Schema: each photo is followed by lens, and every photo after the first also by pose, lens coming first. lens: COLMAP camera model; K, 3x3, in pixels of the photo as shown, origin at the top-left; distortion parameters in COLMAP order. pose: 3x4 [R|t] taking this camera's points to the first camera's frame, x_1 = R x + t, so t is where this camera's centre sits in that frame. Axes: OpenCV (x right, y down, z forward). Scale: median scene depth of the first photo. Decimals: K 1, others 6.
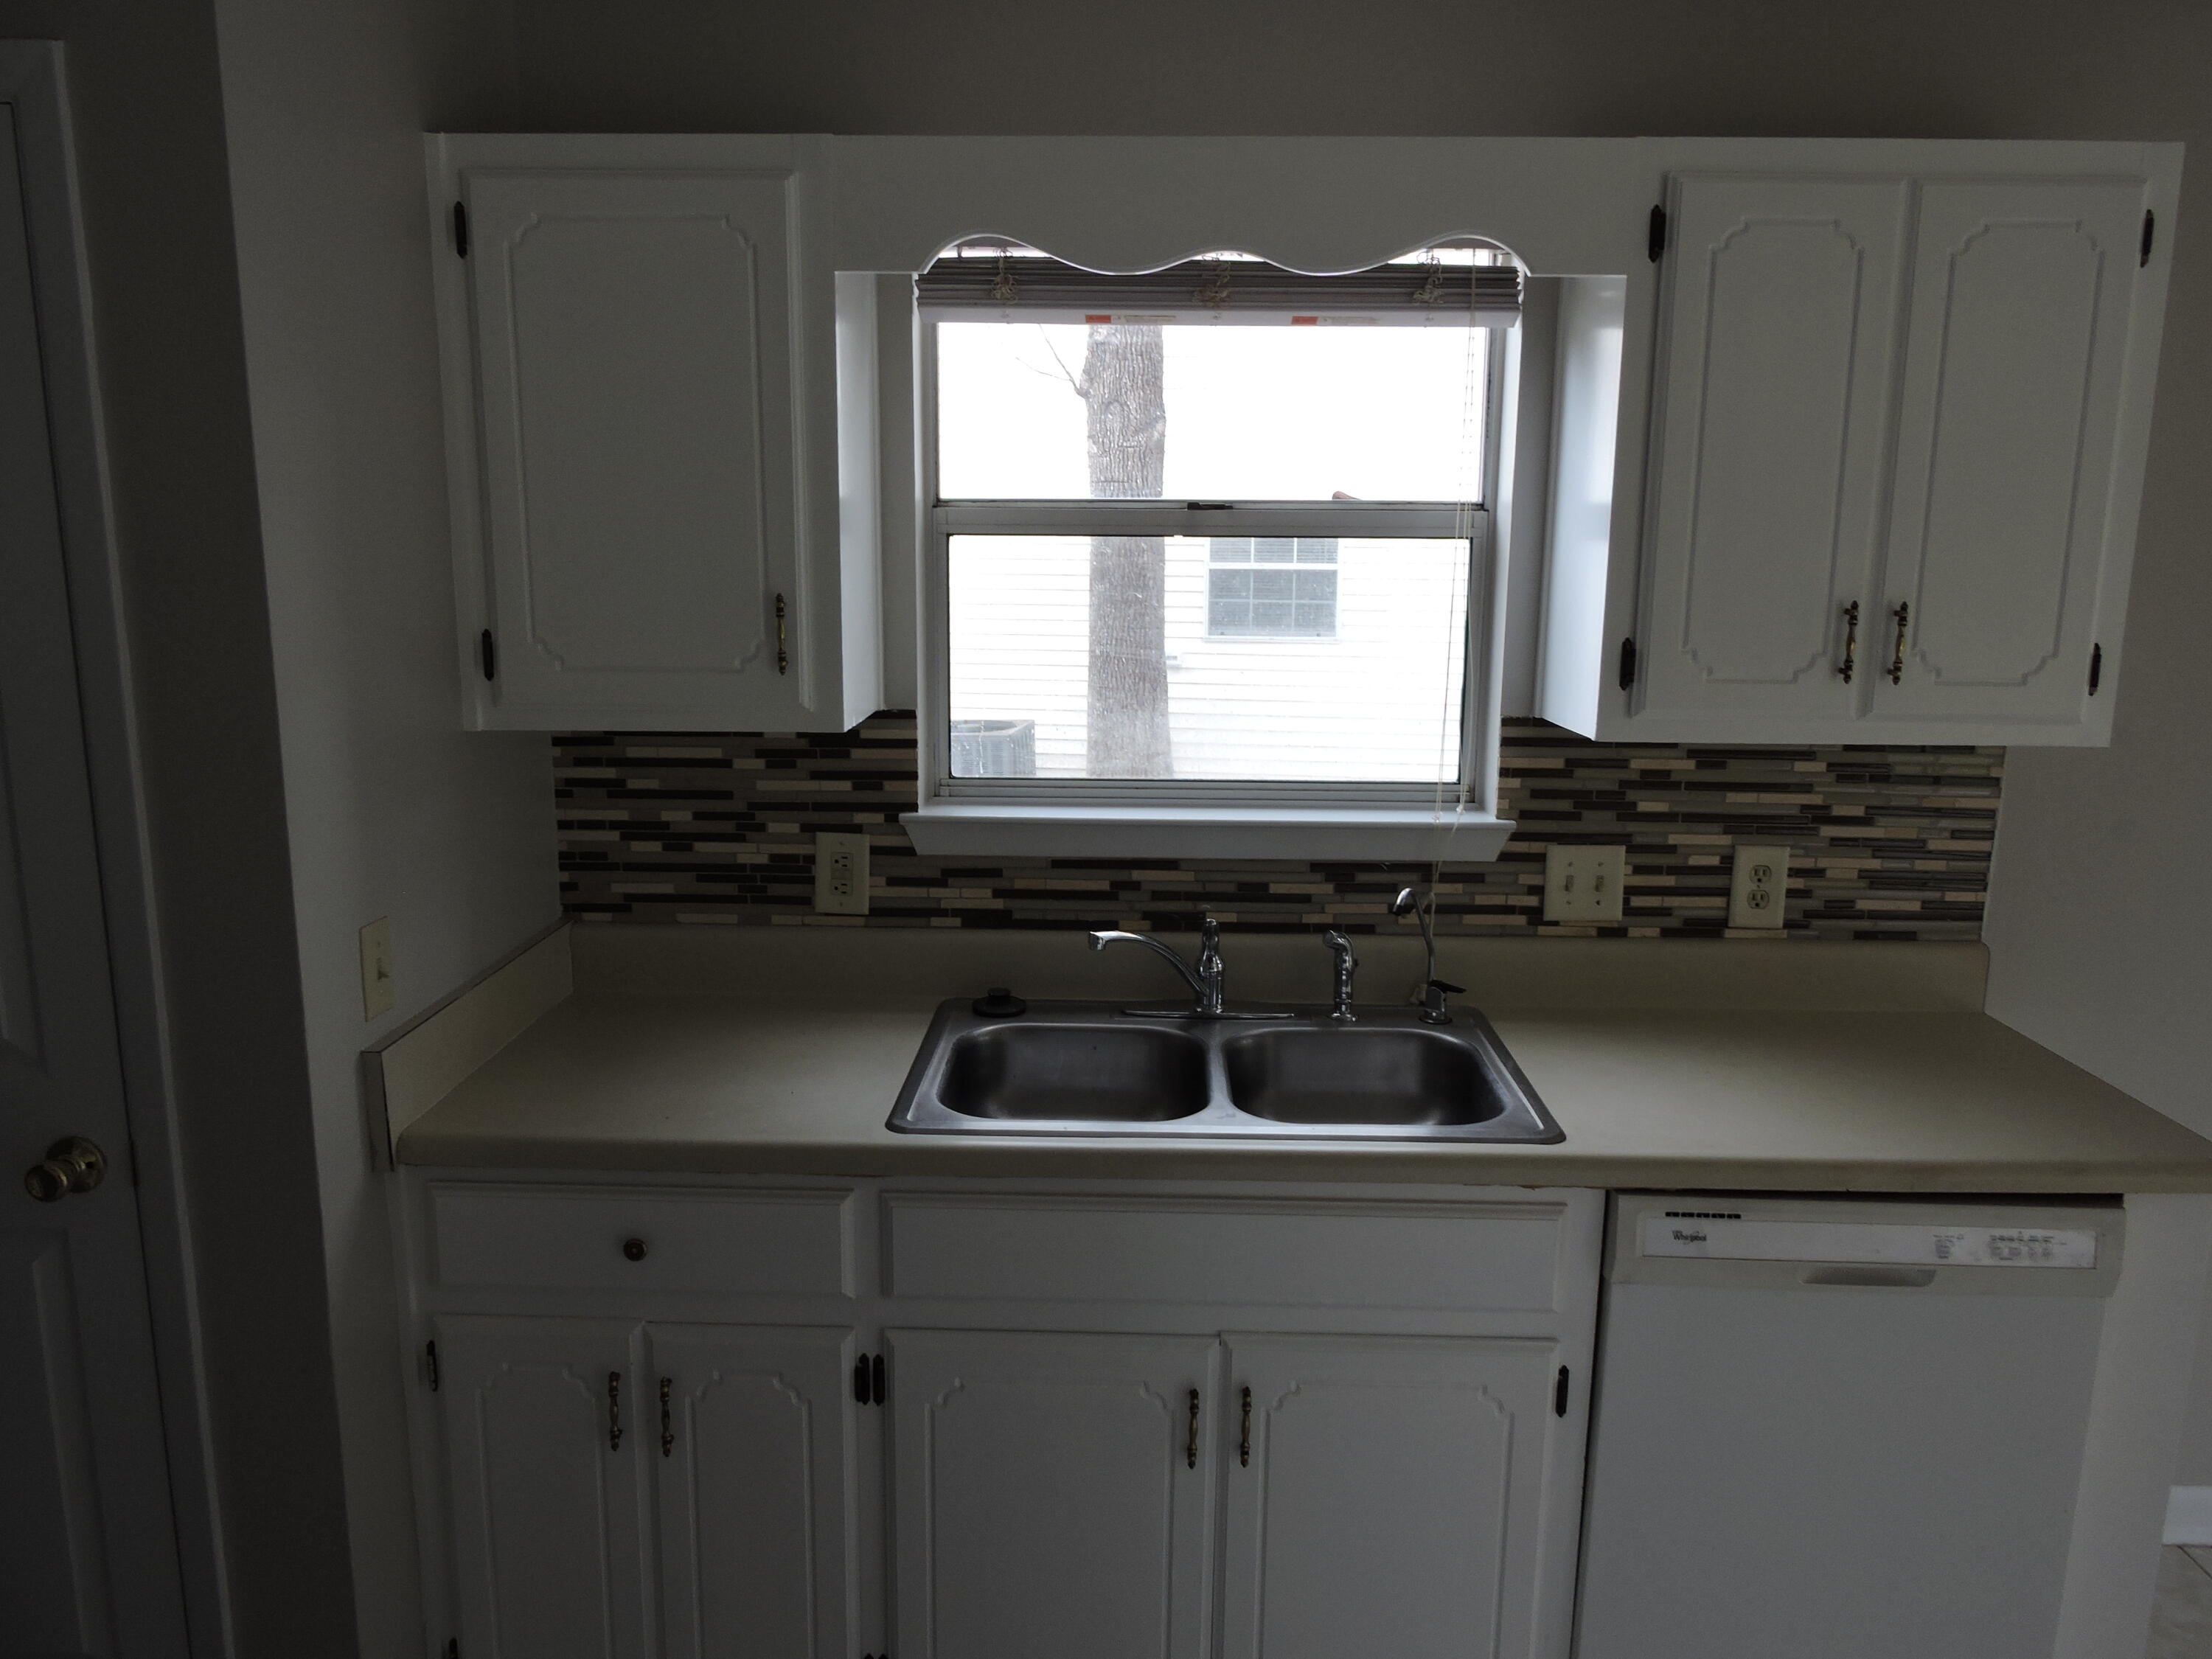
lens RADIAL K [[1585.1, 0, 1106.0], [0, 1585.1, 829.5], [0, 0, 1]] dist [-0.001560, 0.001172]
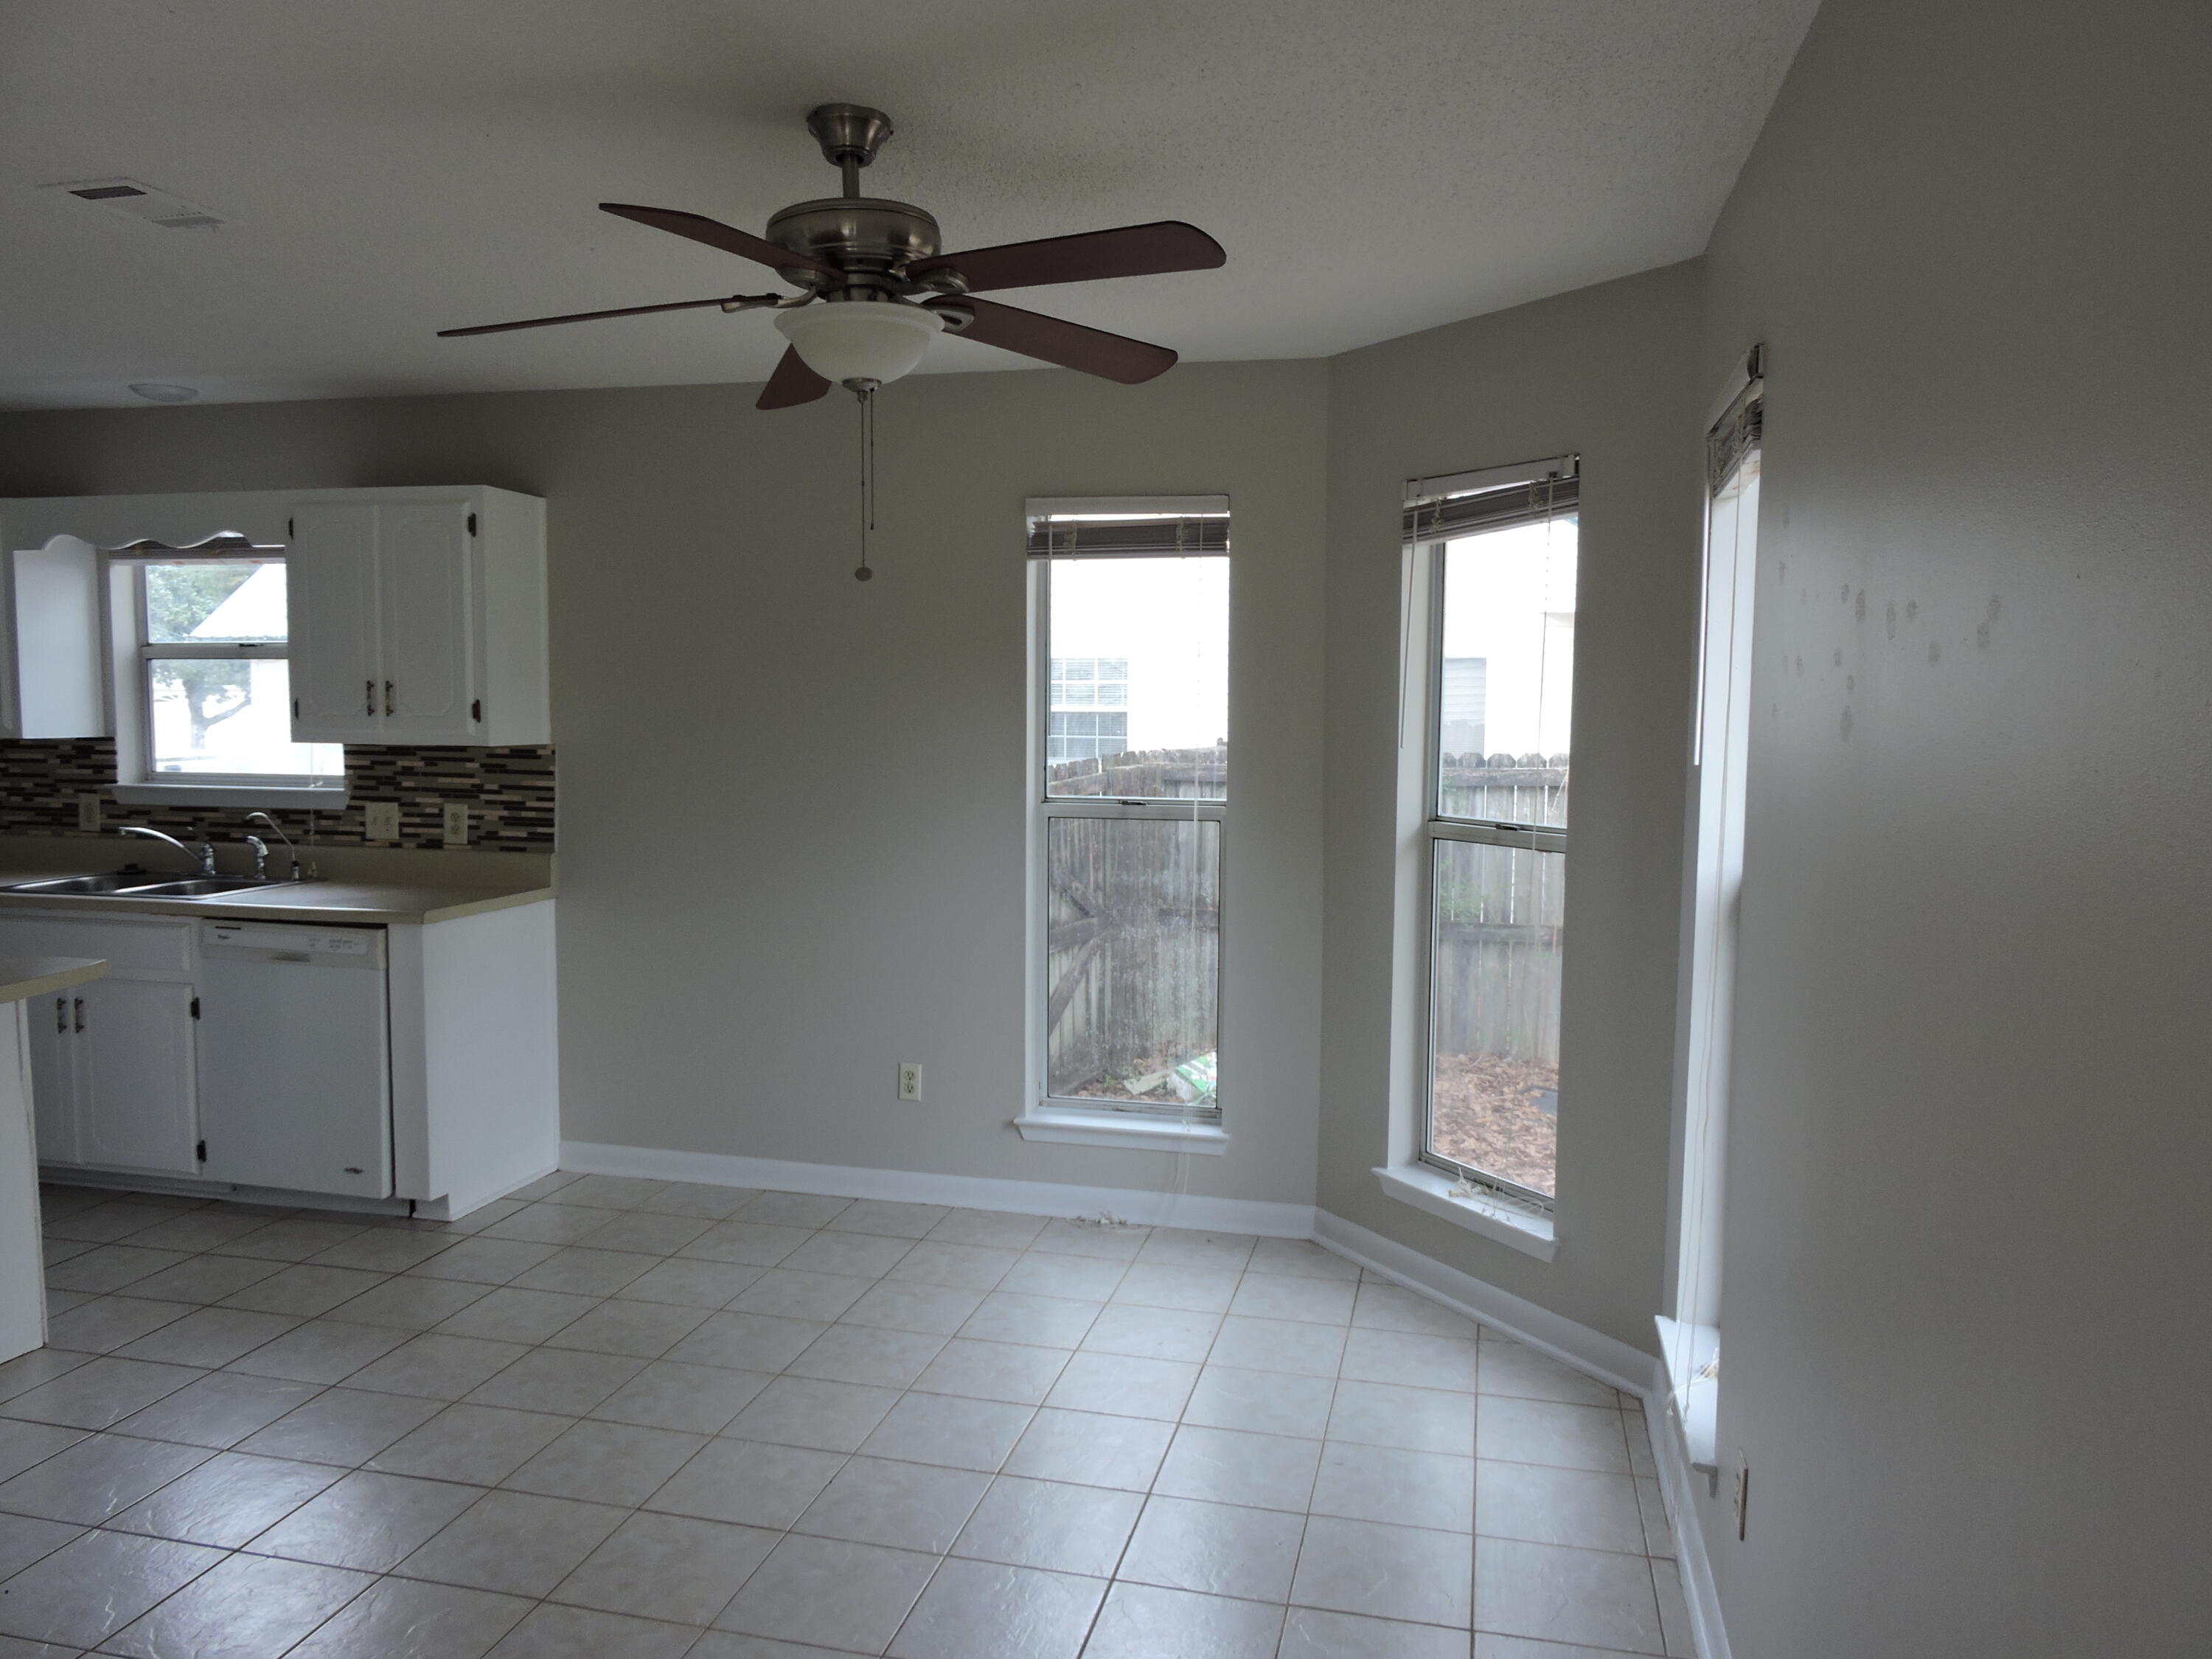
lens RADIAL K [[1585.1, 0, 1106.0], [0, 1585.1, 829.5], [0, 0, 1]] dist [-0.001560, 0.001172]
pose [[0.977192, 0.016364, -0.211725, 1.677516], [-0.038051, 0.994383, -0.098766, 0.215424], [0.208919, 0.104570, 0.972326, -0.832453]]
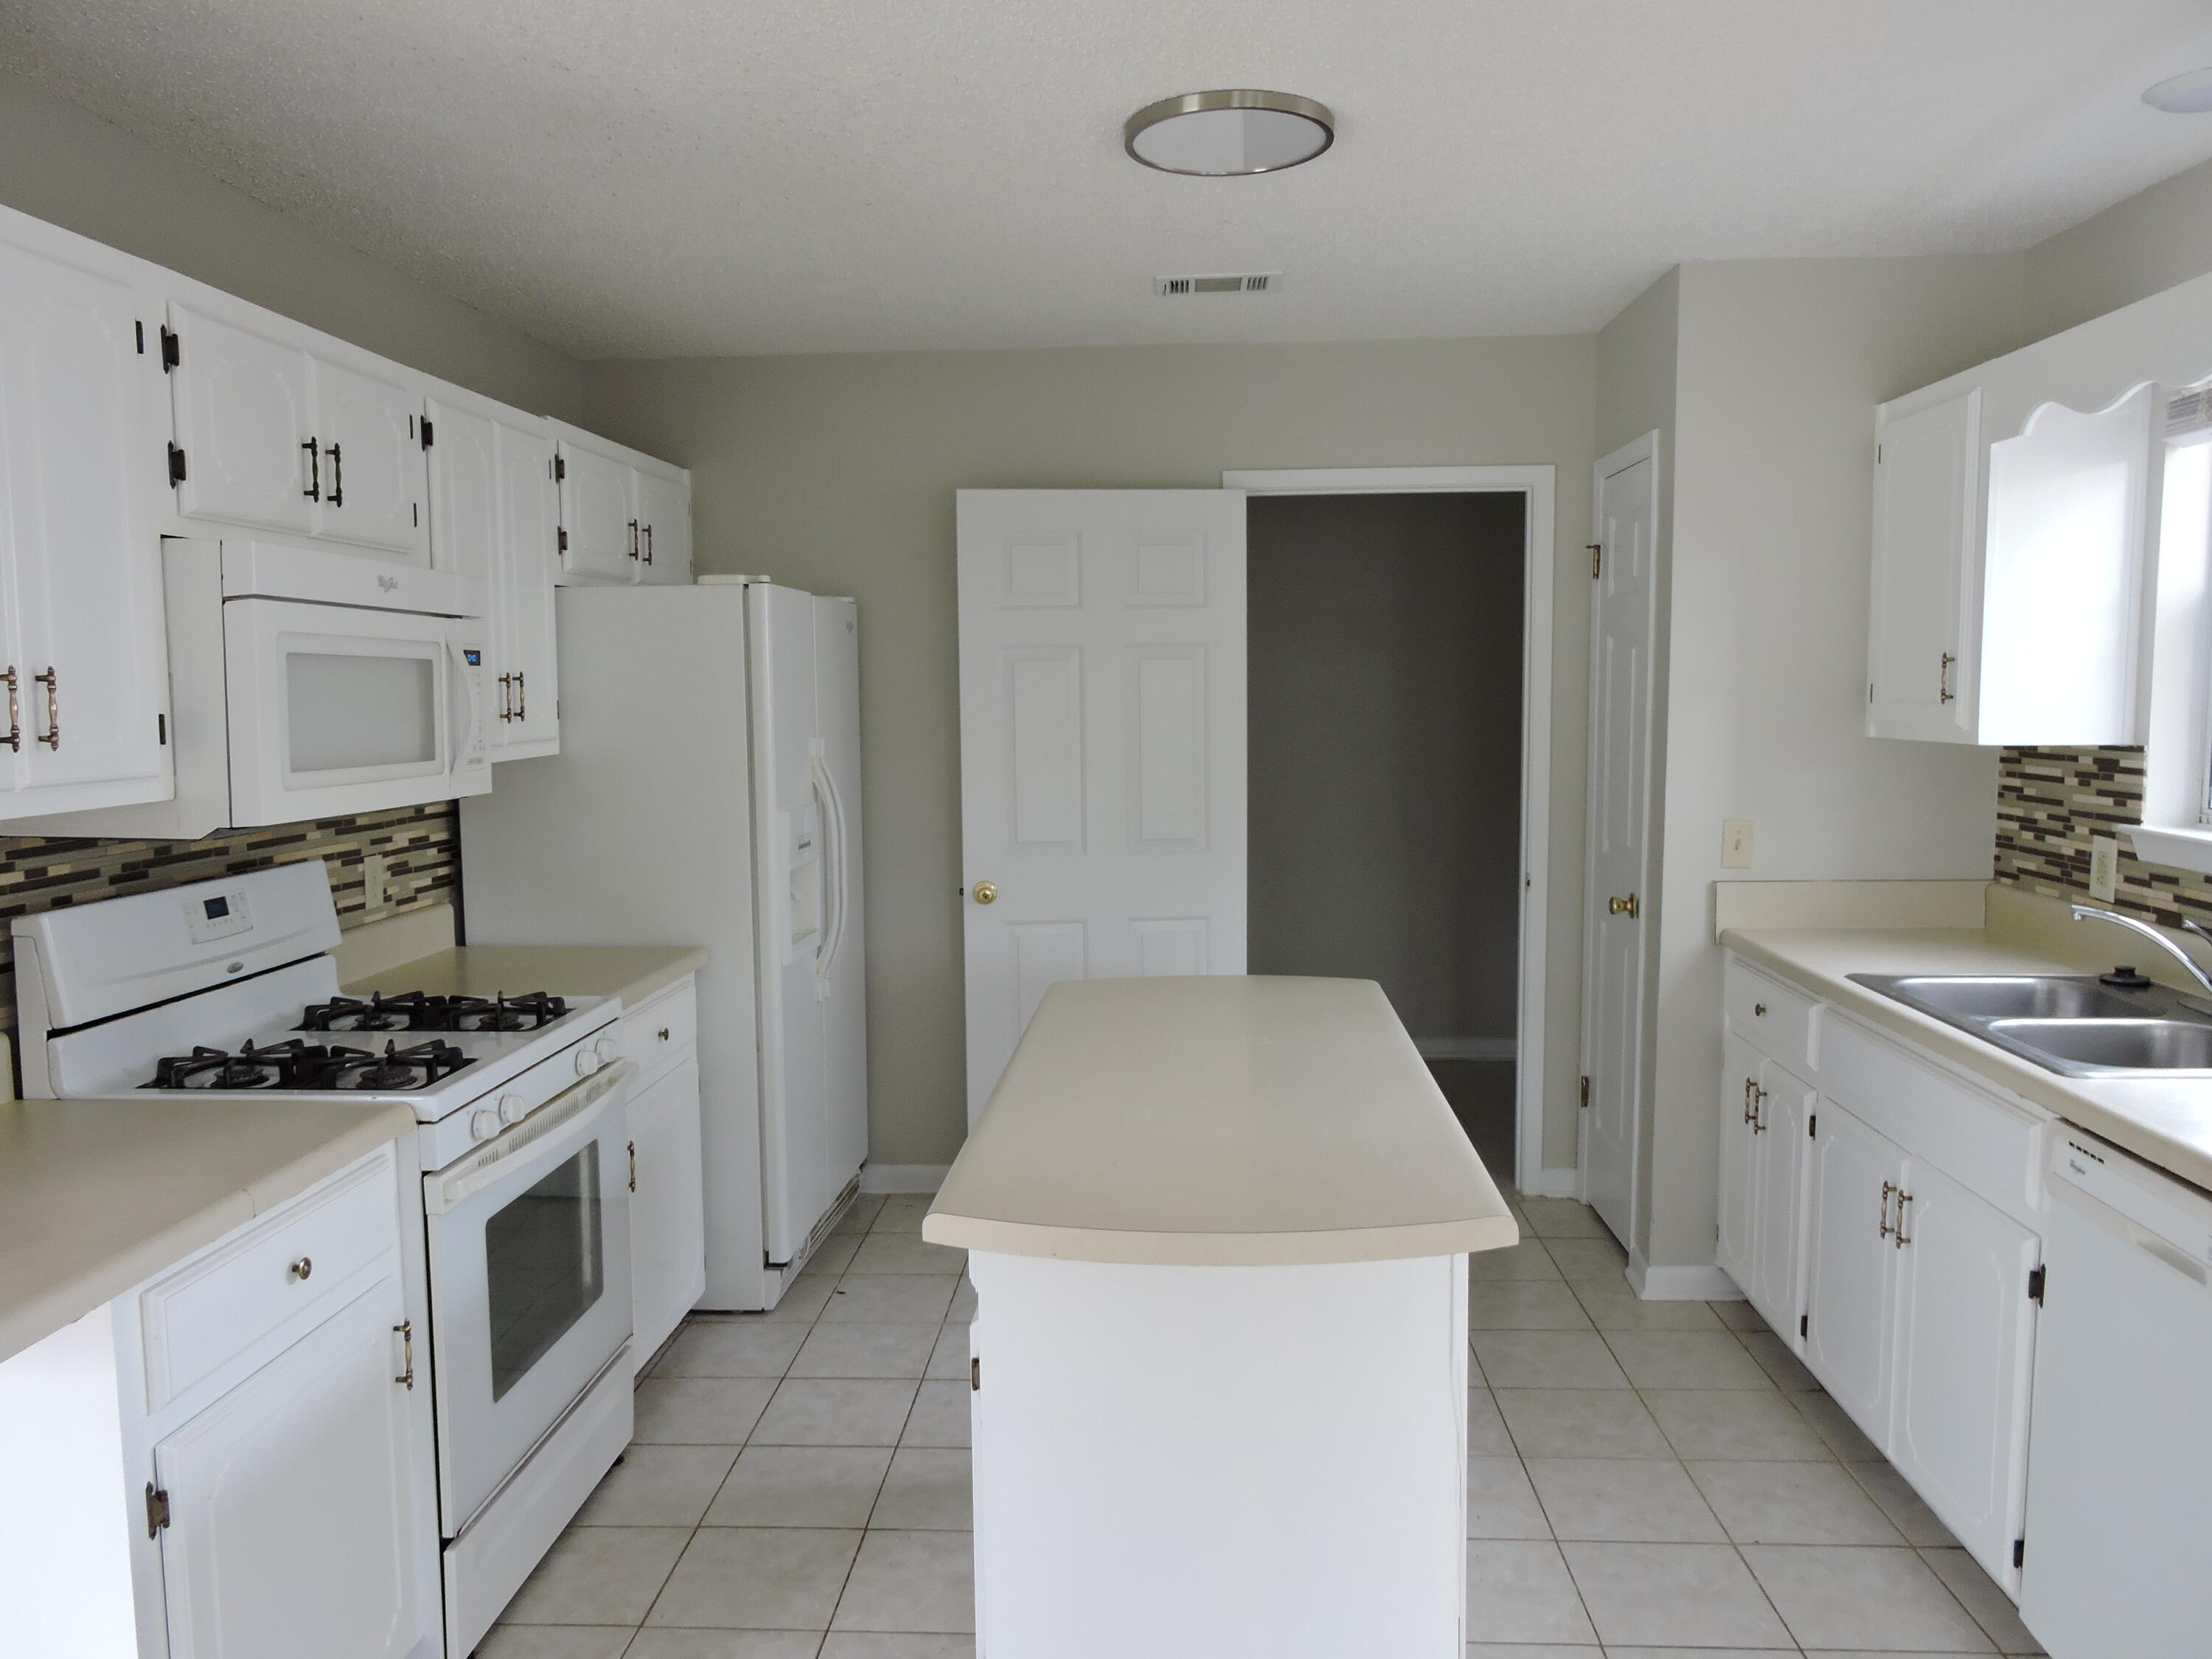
lens RADIAL K [[1585.1, 0, 1106.0], [0, 1585.1, 829.5], [0, 0, 1]] dist [-0.001560, 0.001172]
pose [[-0.031063, 0.085098, -0.995888, 1.179414], [-0.174718, 0.980566, 0.089239, 0.023513], [0.984128, 0.176772, -0.015591, 0.200278]]
